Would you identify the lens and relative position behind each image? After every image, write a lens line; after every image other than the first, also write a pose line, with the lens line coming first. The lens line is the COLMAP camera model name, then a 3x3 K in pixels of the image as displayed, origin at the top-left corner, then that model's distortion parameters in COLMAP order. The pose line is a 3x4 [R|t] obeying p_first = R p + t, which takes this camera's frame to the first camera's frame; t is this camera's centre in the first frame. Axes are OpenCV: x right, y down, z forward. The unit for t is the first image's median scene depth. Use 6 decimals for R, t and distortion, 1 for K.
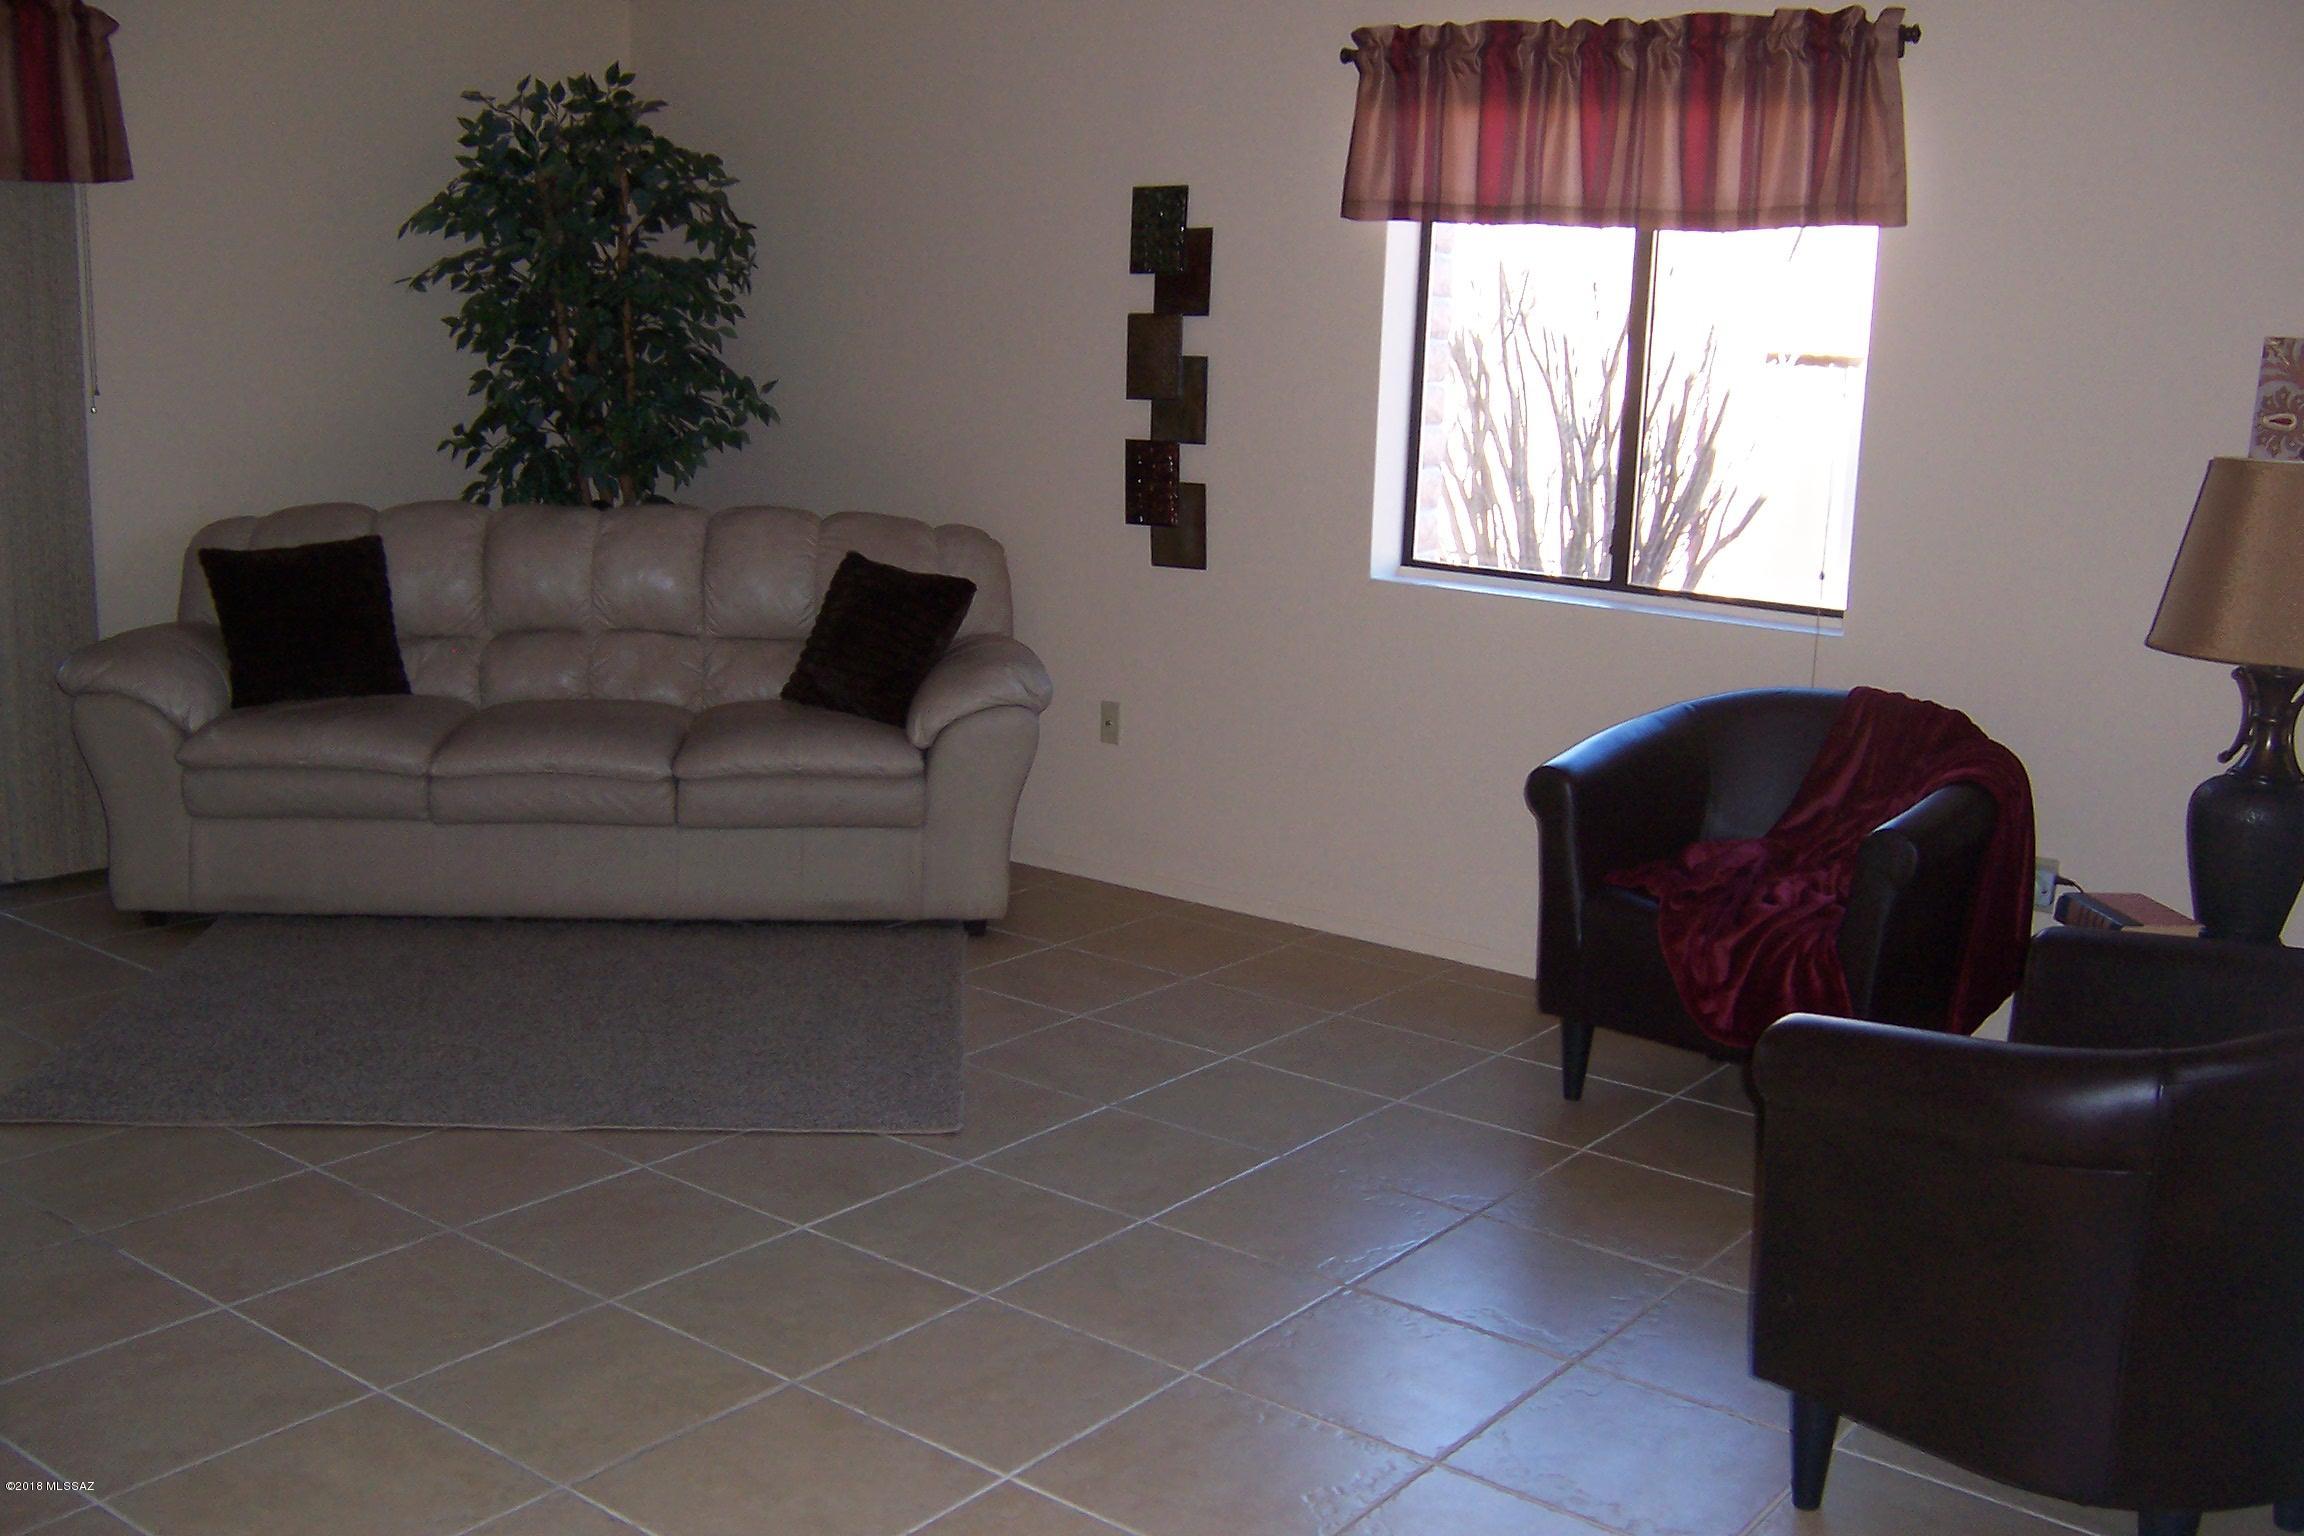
lens RADIAL K [[2264.7, 0, 1160.3], [0, 2264.7, 770.9], [0, 0, 1]] dist [-0.146346, 0.233494]
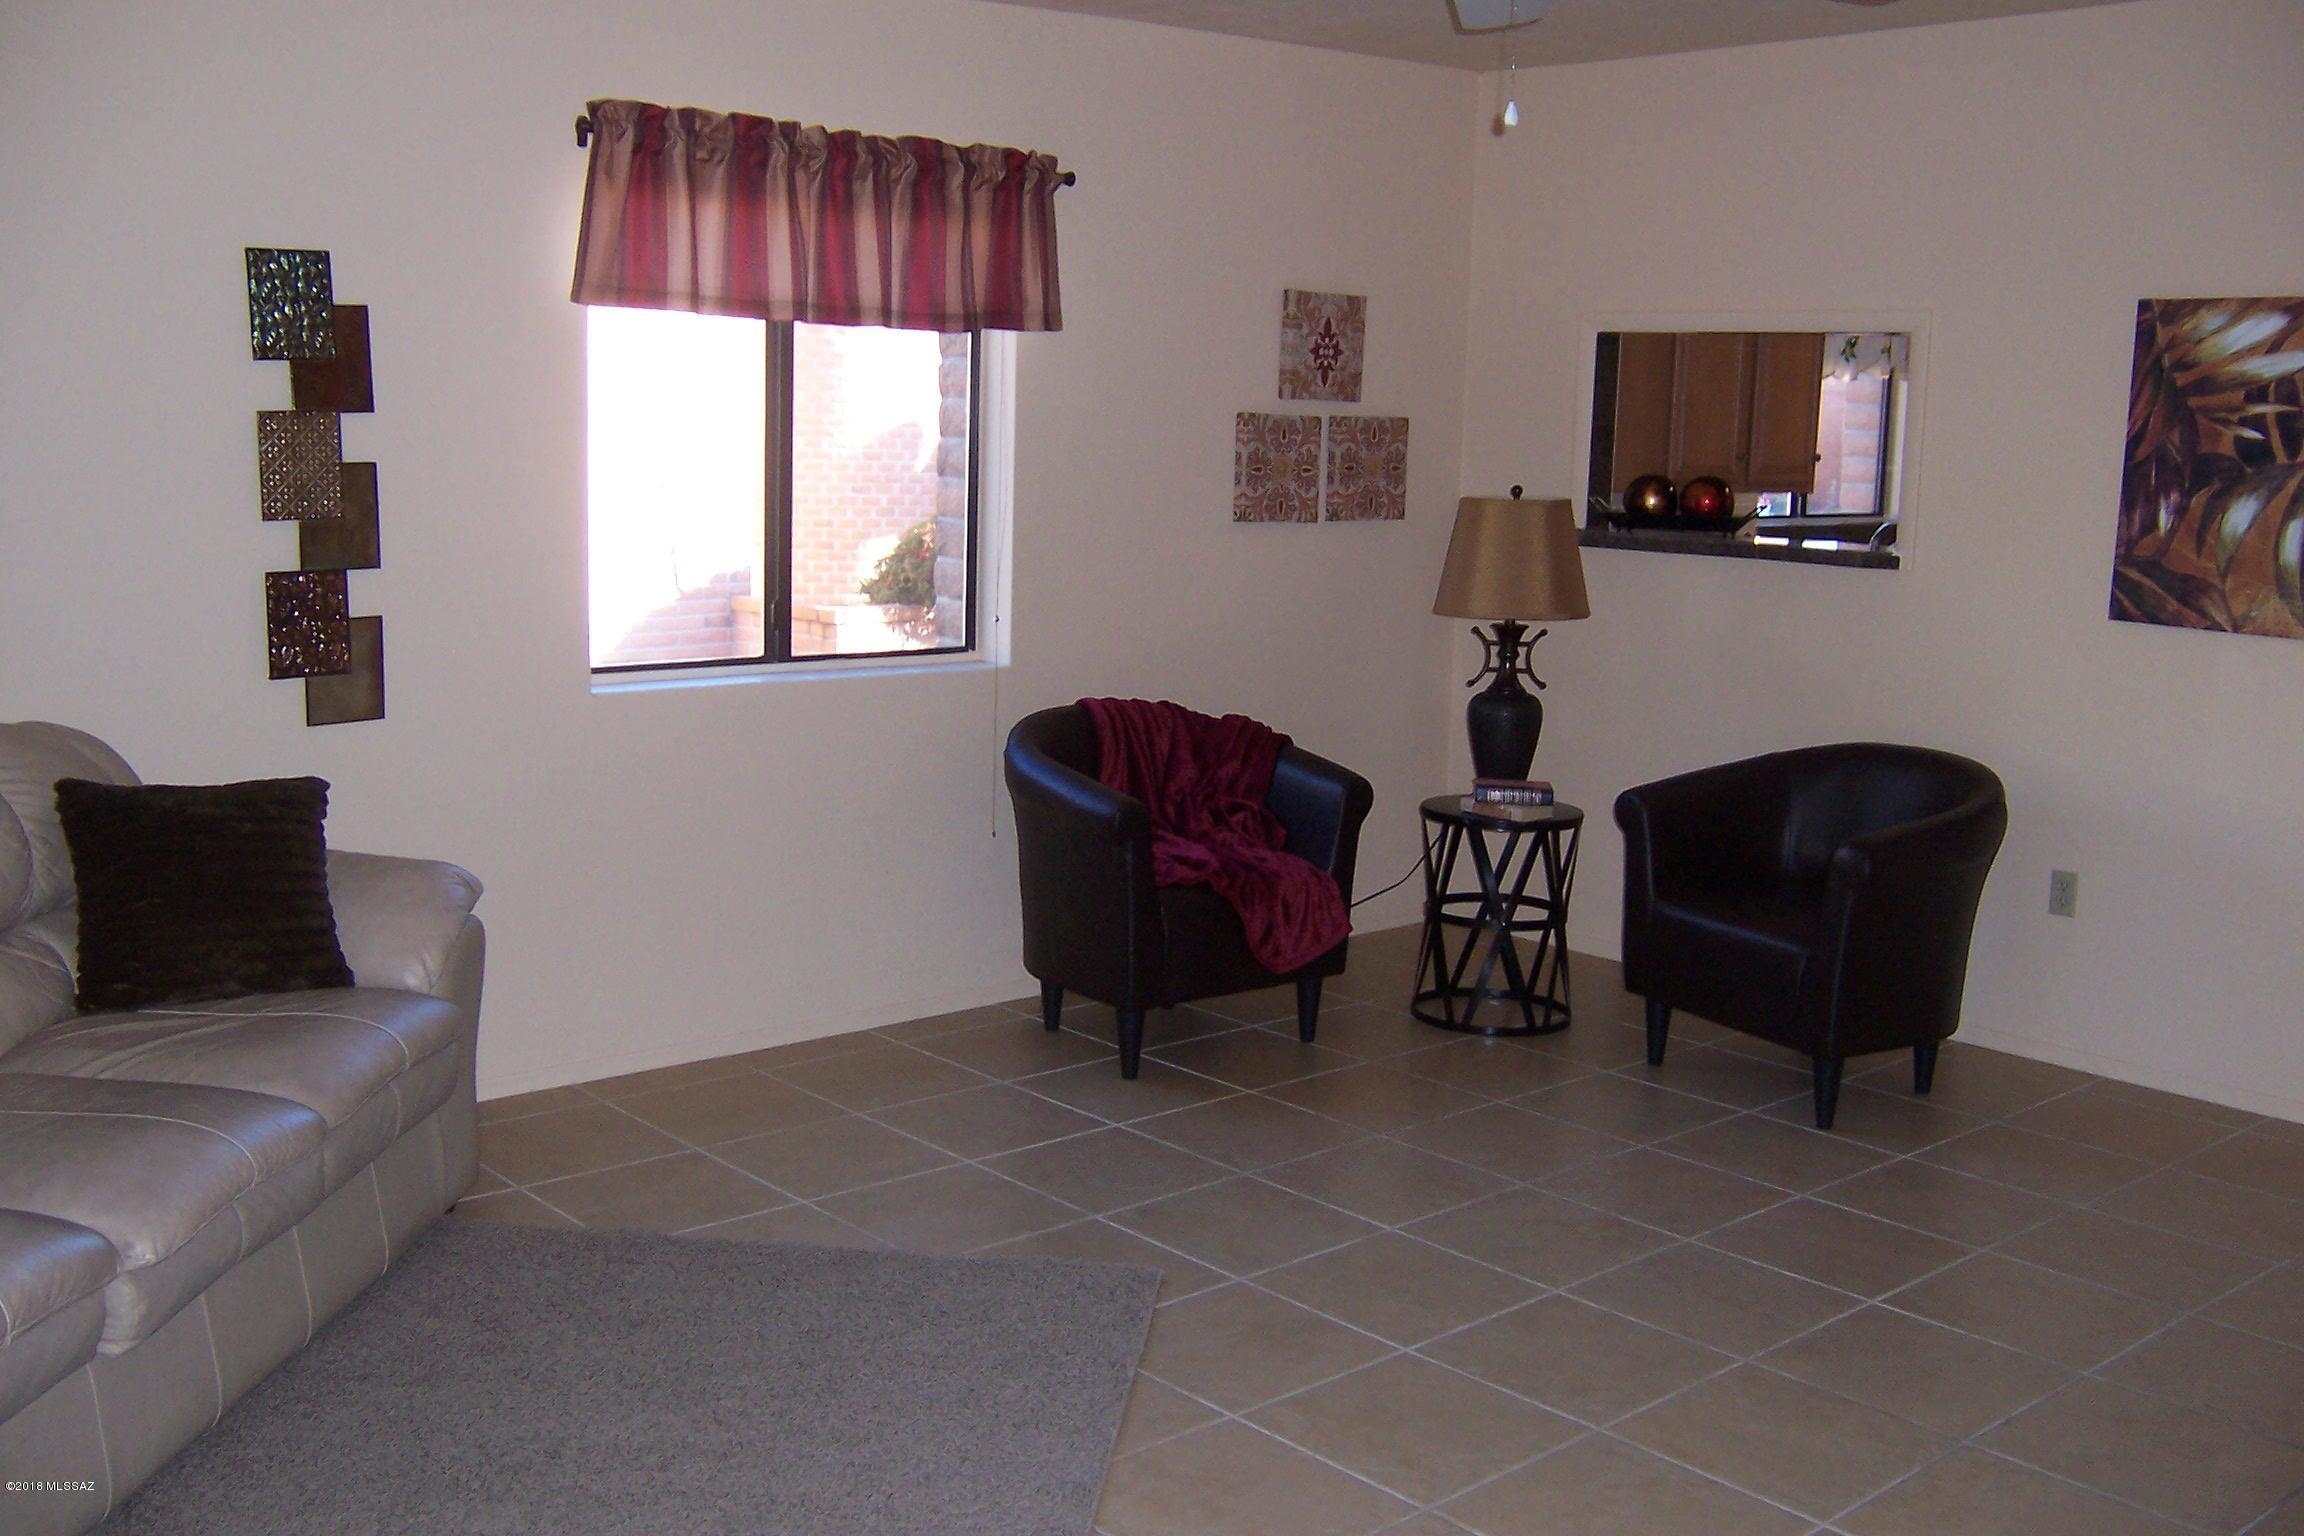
lens RADIAL K [[2264.7, 0, 1160.3], [0, 2264.7, 770.9], [0, 0, 1]] dist [-0.146346, 0.233494]
pose [[0.189611, -0.178510, 0.965496, -0.776450], [0.178306, 0.973244, 0.144925, -0.149326], [-0.965533, 0.144674, 0.216367, 0.596307]]
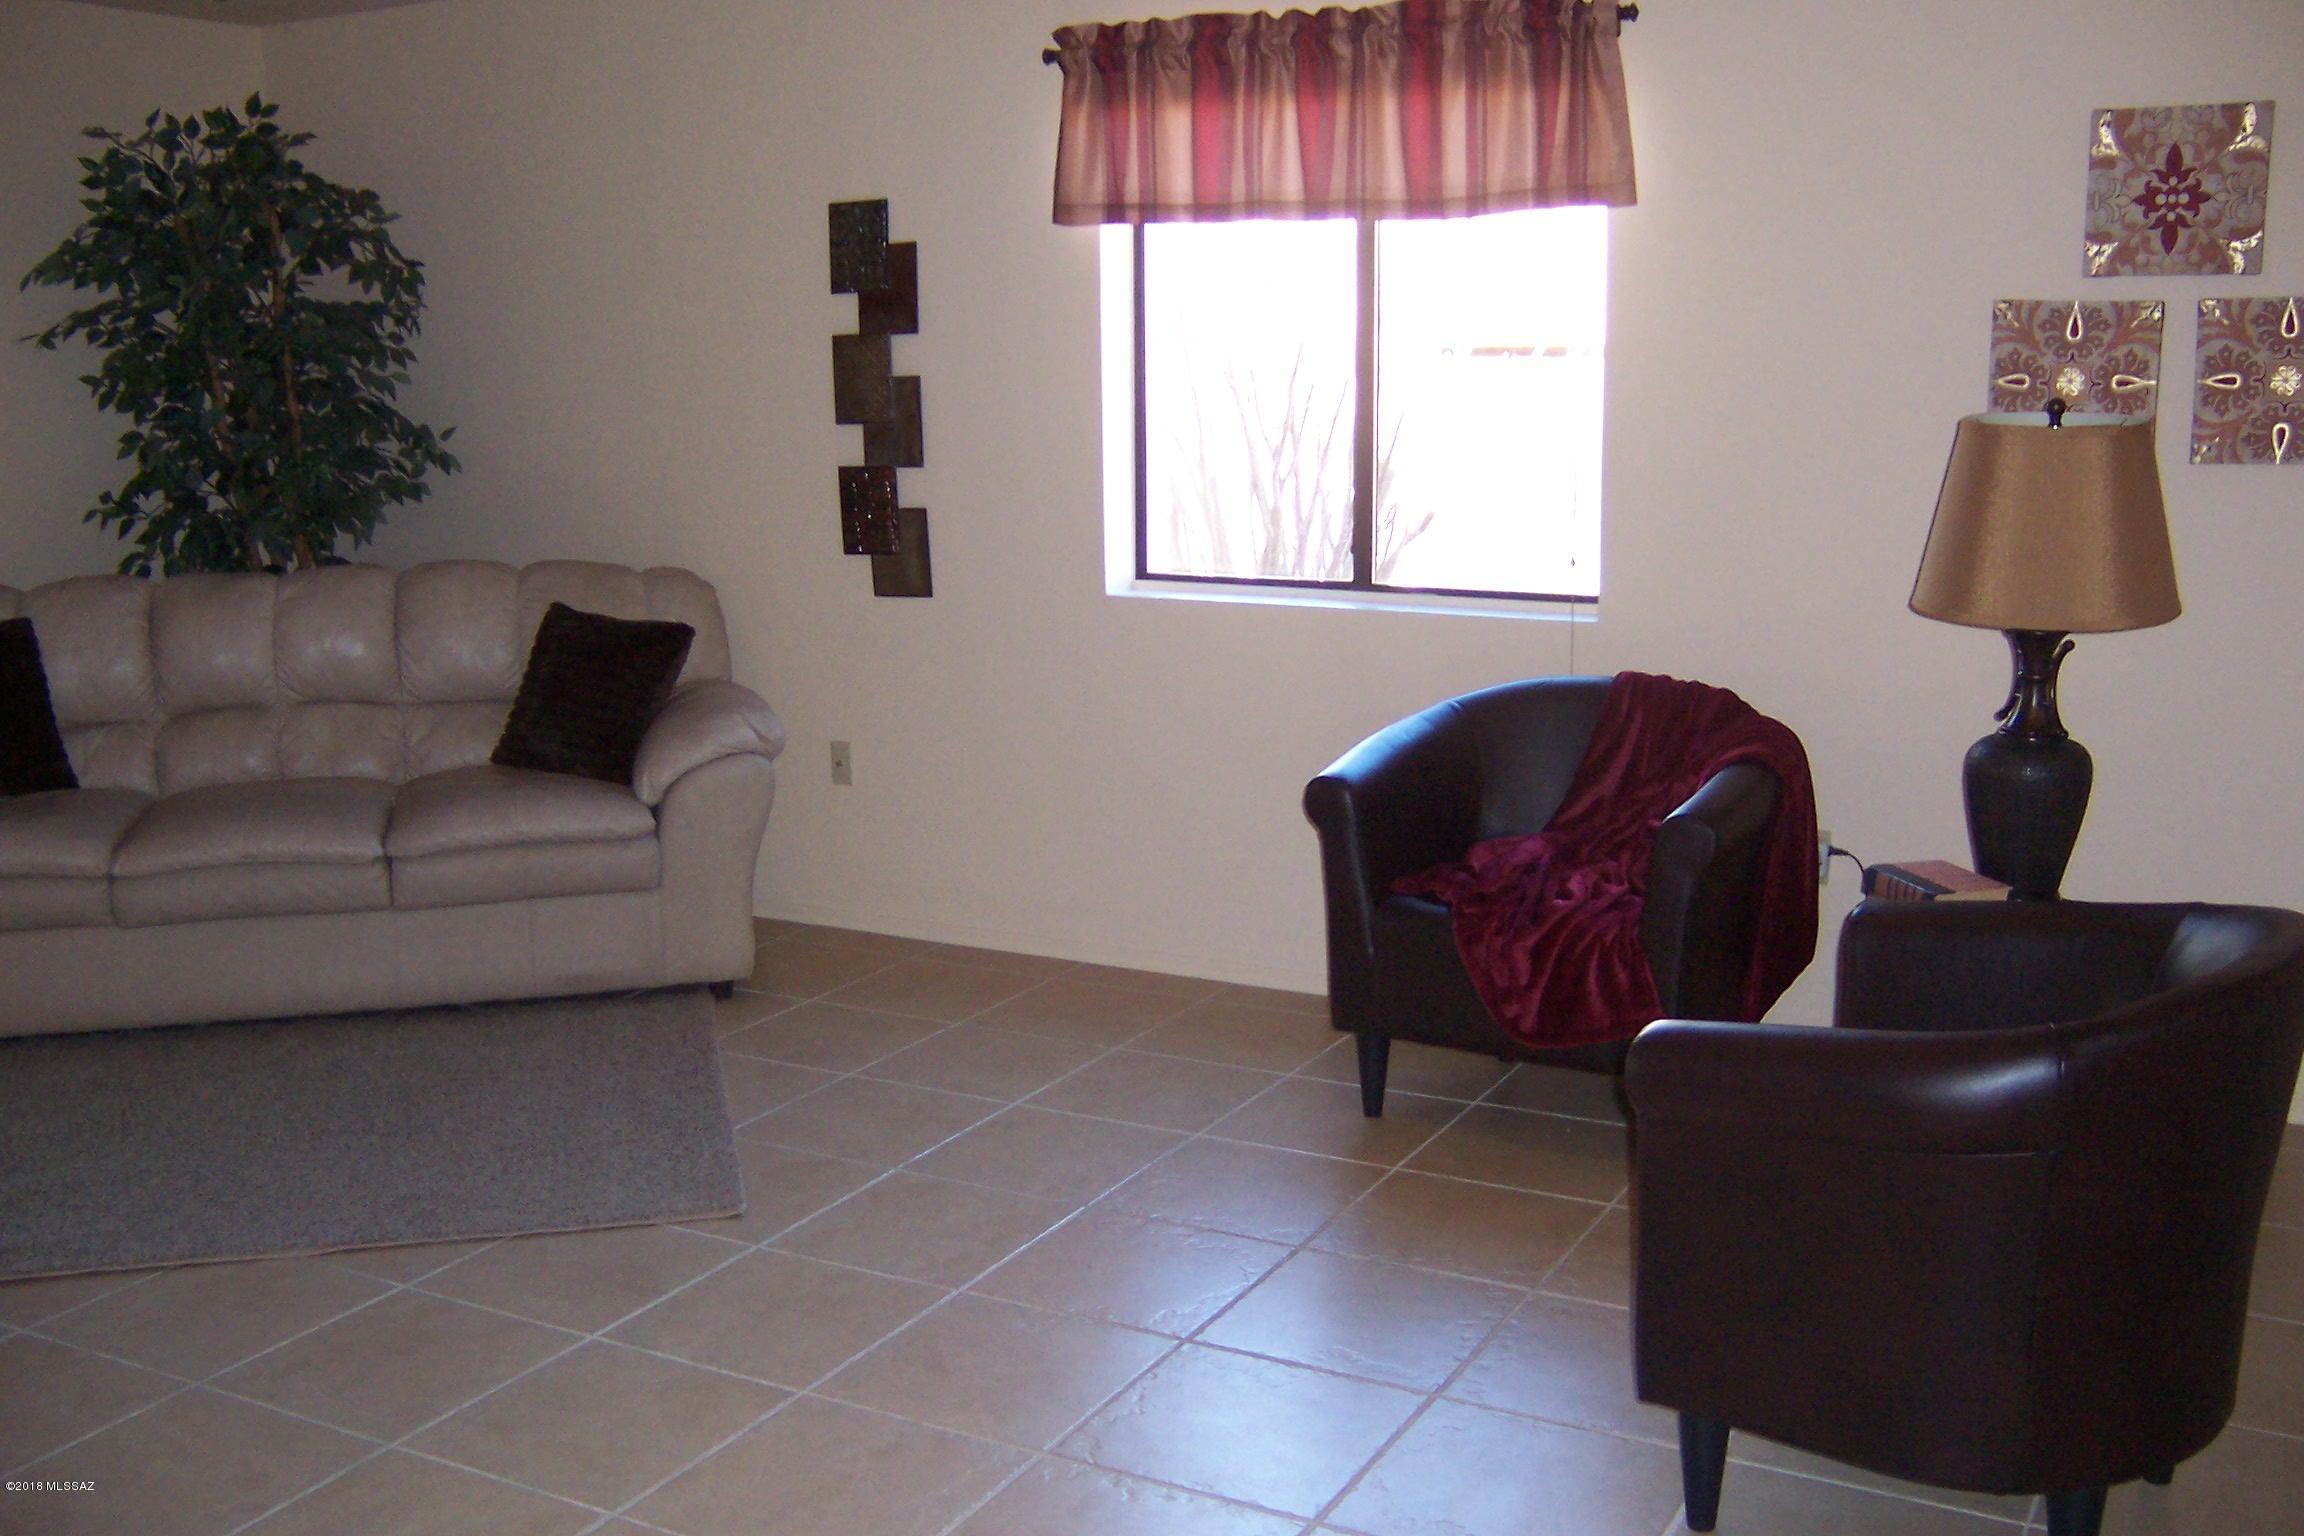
lens RADIAL K [[2264.7, 0, 1160.3], [0, 2264.7, 770.9], [0, 0, 1]] dist [-0.146346, 0.233494]
pose [[0.986670, -0.074404, 0.144730, -0.031039], [0.075686, 0.997126, -0.003366, -0.005166], [-0.144064, 0.014275, 0.989465, 0.040331]]
